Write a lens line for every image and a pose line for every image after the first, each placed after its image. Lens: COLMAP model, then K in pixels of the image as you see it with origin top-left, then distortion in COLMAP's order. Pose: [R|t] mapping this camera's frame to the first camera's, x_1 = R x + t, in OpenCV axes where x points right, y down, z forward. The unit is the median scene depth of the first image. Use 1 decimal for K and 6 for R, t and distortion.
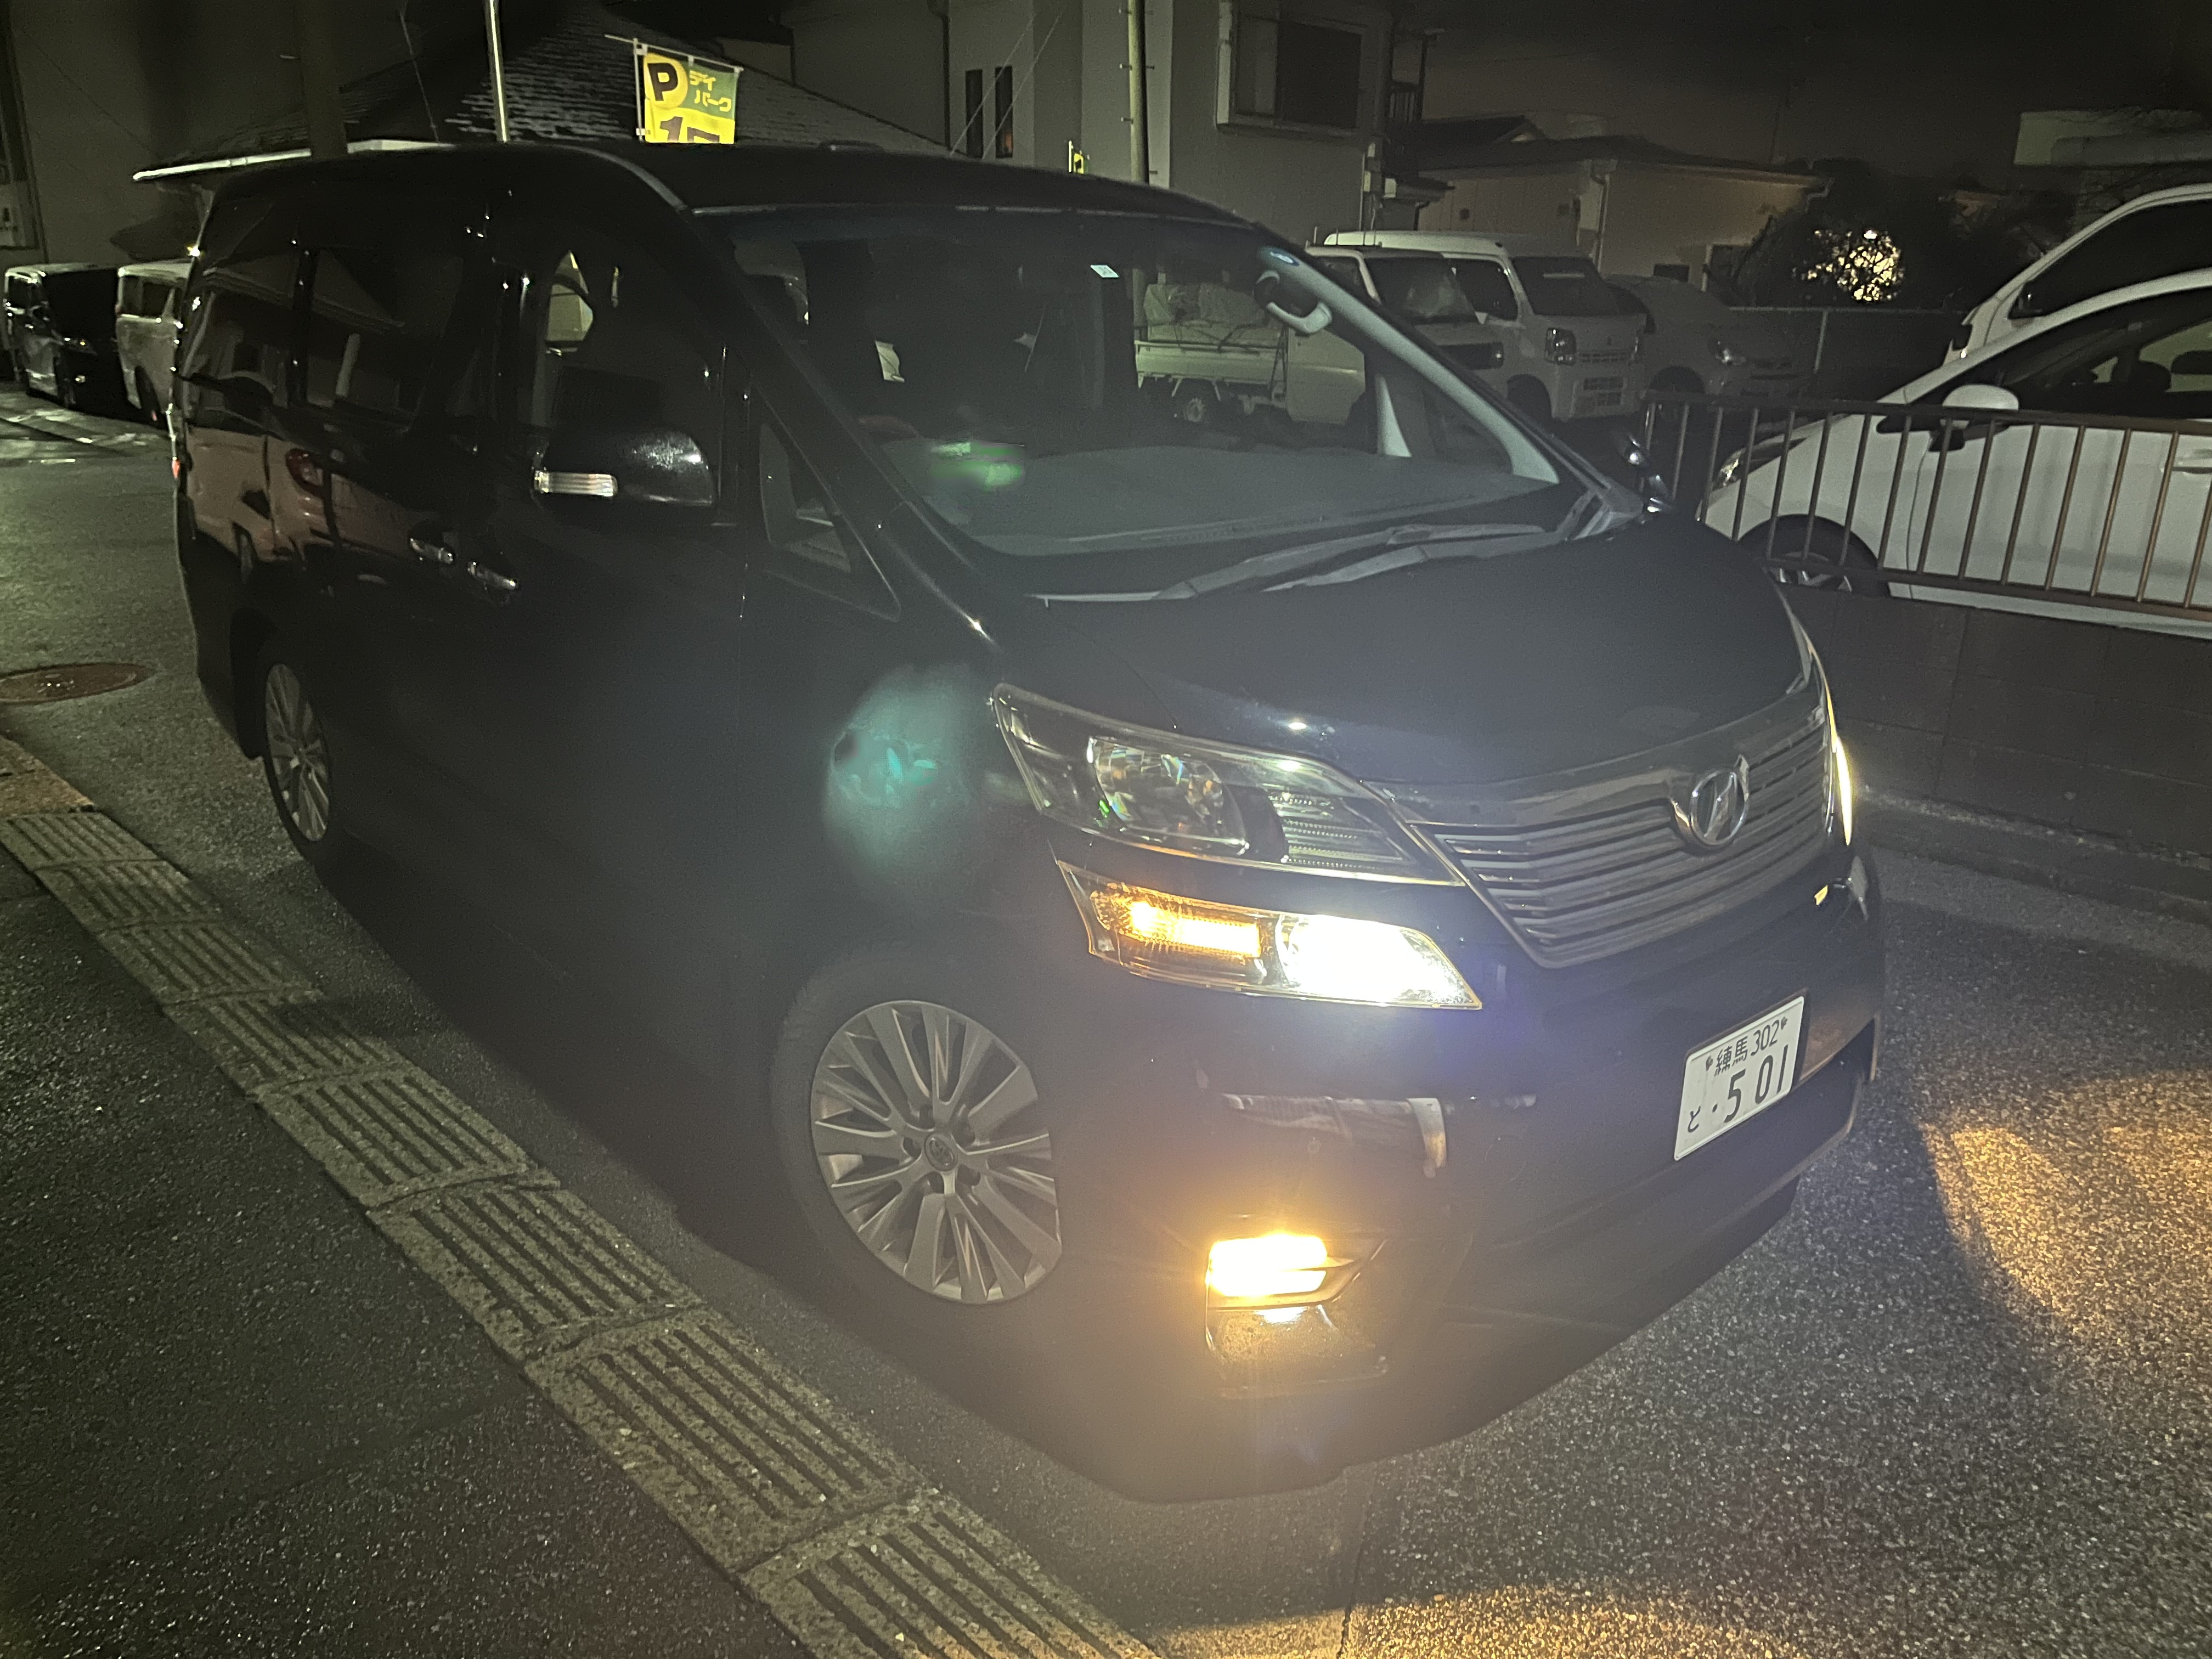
lens RADIAL K [[1657.3, 0, 1106.0], [0, 1657.3, 829.5], [0, 0, 1]] dist [0.128404, -0.000809]
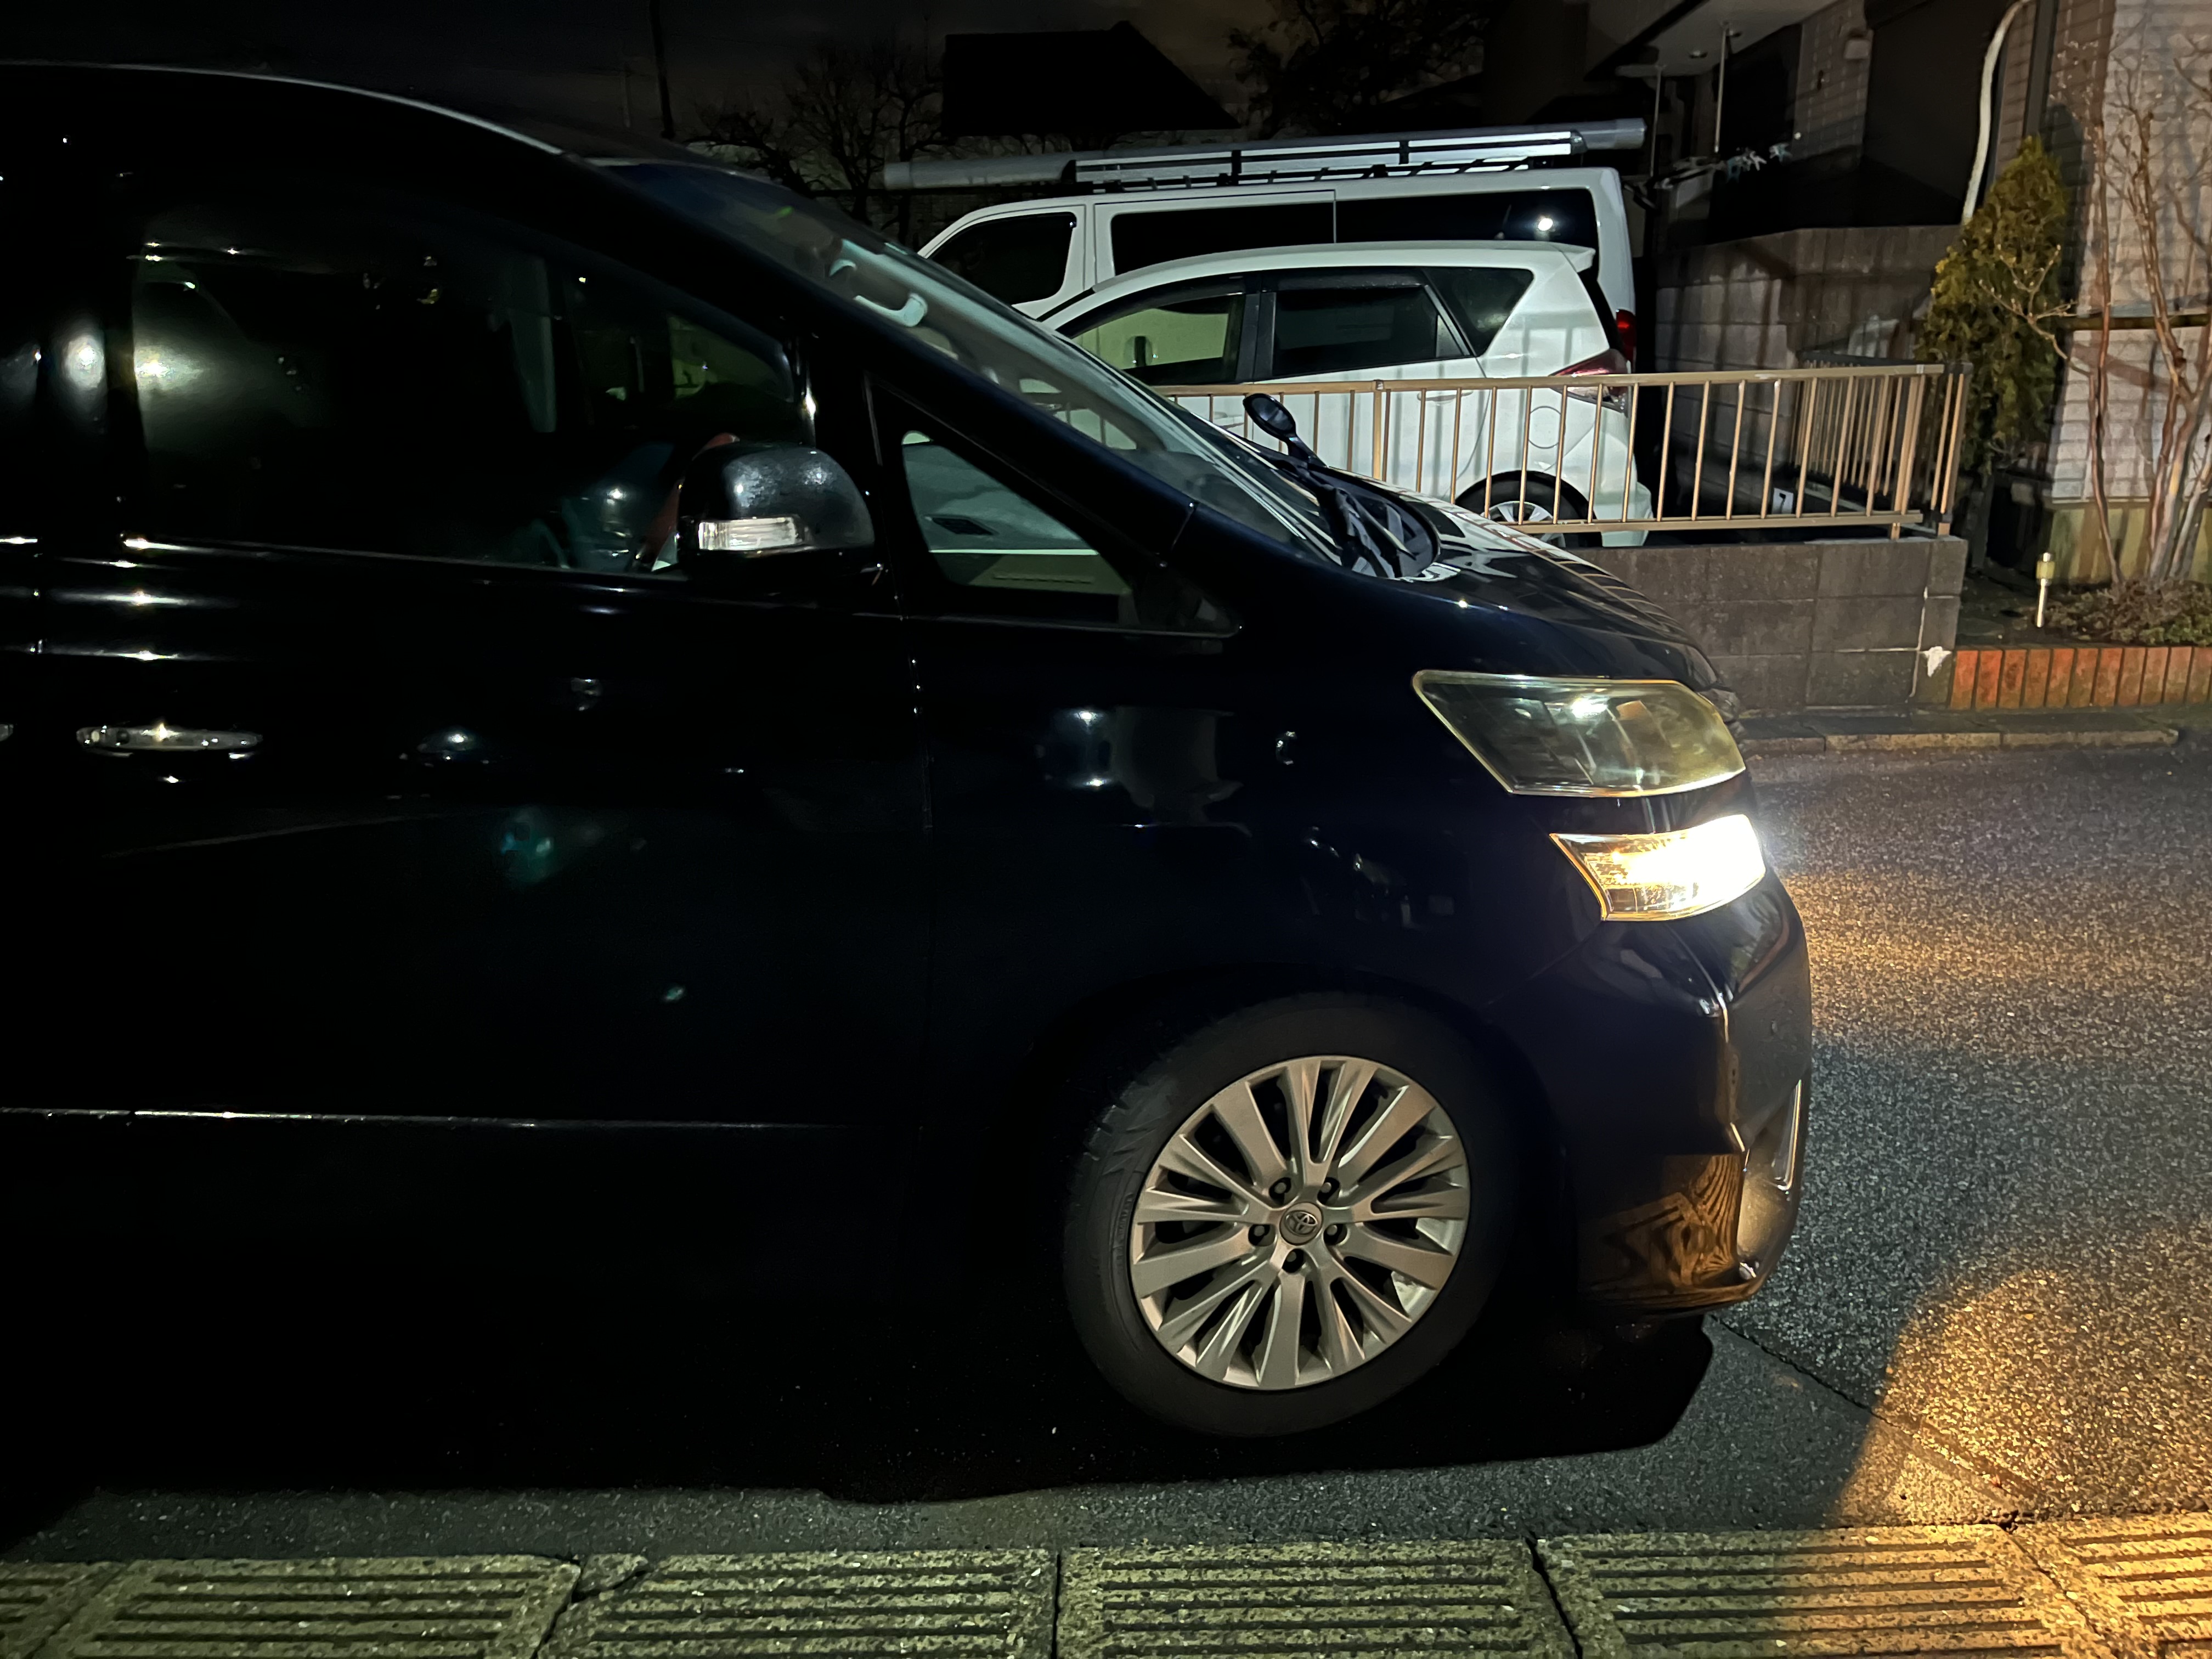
lens RADIAL K [[1681.8, 0, 1106.0], [0, 1681.8, 829.5], [0, 0, 1]] dist [0.168643, -0.219090]
pose [[0.661266, -0.211150, 0.719821, -0.729099], [0.230853, 0.970281, 0.072545, -0.093278], [-0.713746, 0.118201, 0.690358, 0.405280]]
